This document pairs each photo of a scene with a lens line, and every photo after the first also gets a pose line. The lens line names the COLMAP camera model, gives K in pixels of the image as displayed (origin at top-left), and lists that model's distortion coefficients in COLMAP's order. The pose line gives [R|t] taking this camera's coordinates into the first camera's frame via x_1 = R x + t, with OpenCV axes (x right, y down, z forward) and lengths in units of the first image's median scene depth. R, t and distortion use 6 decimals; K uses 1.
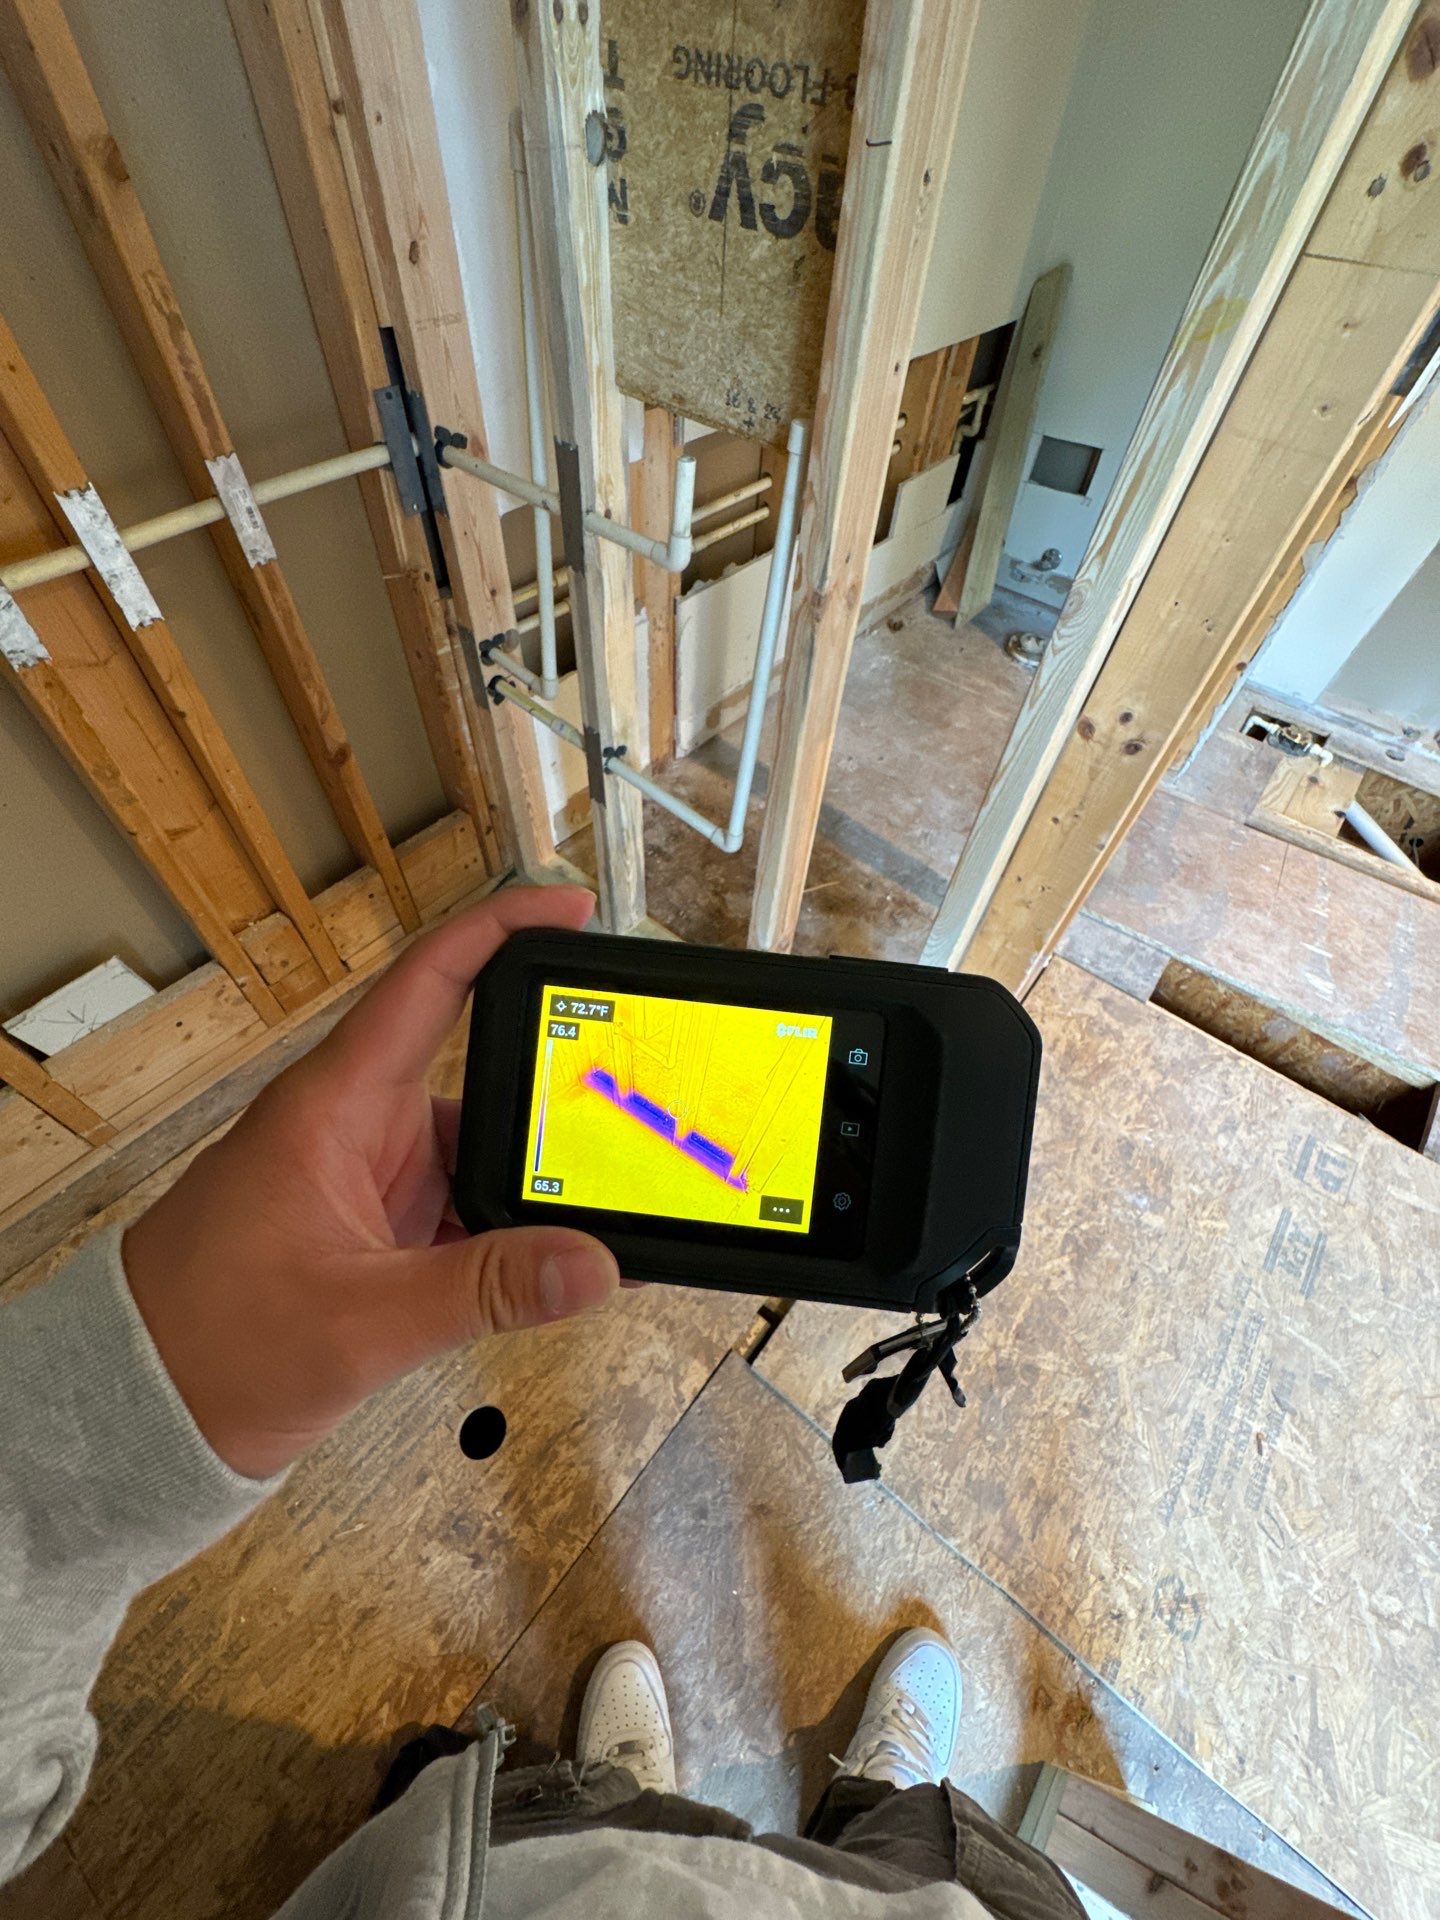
lens RADIAL K [[773.0, 0, 720.0], [0, 773.0, 960.0], [0, 0, 1]] dist [-0.006211, 0.000097]
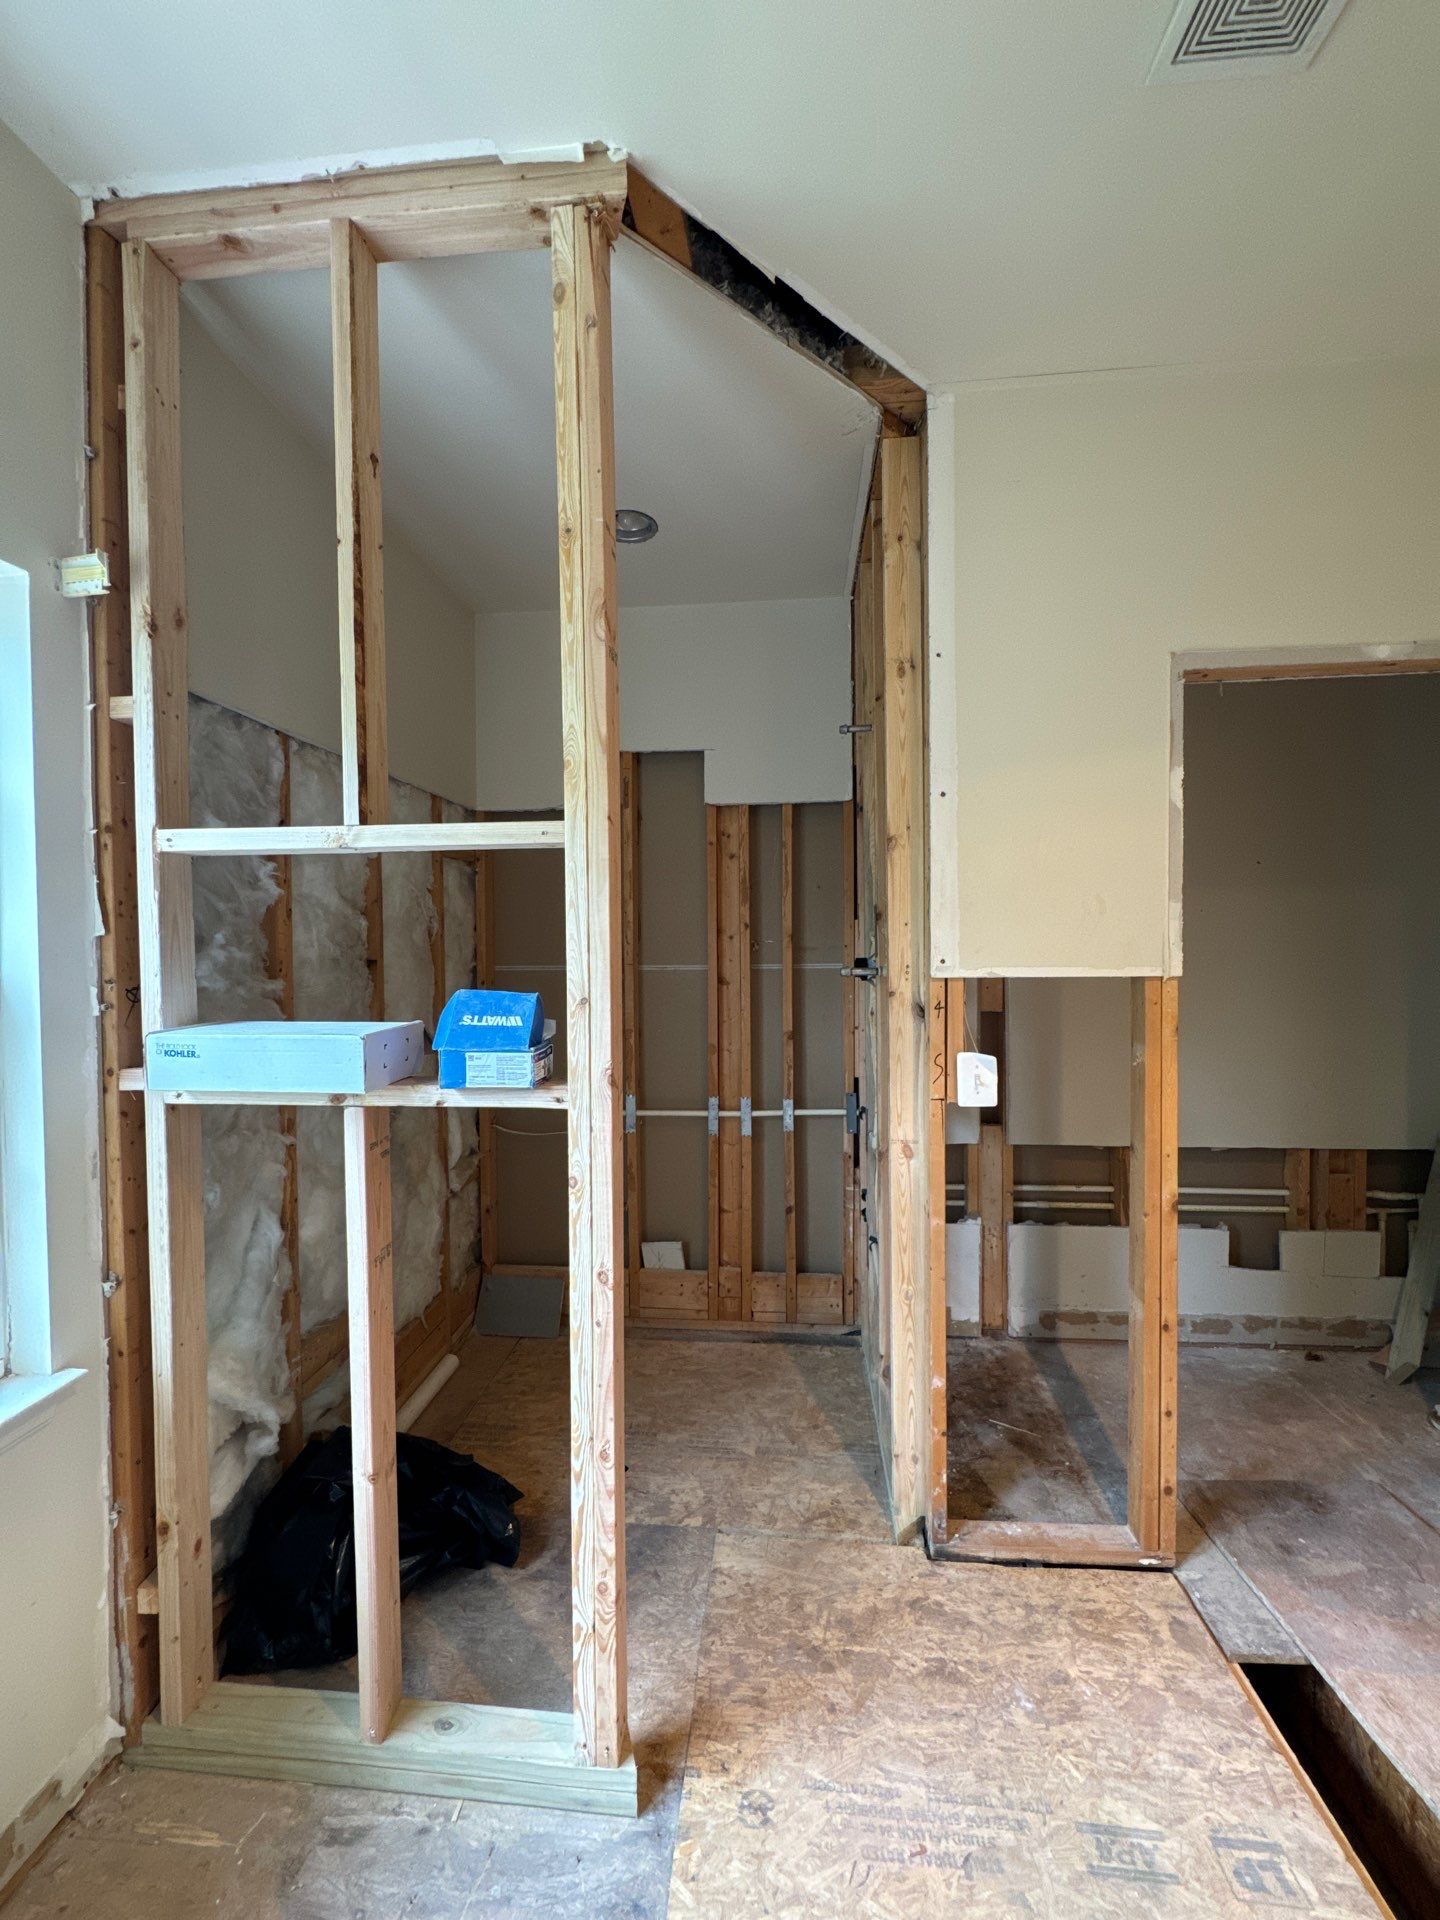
lens RADIAL K [[773.0, 0, 720.0], [0, 773.0, 960.0], [0, 0, 1]] dist [-0.006211, 0.000097]
pose [[0.548455, -0.050793, -0.834636, 1.466755], [-0.627882, 0.634188, -0.451187, 0.469114], [0.552233, 0.771508, 0.315932, -0.480770]]
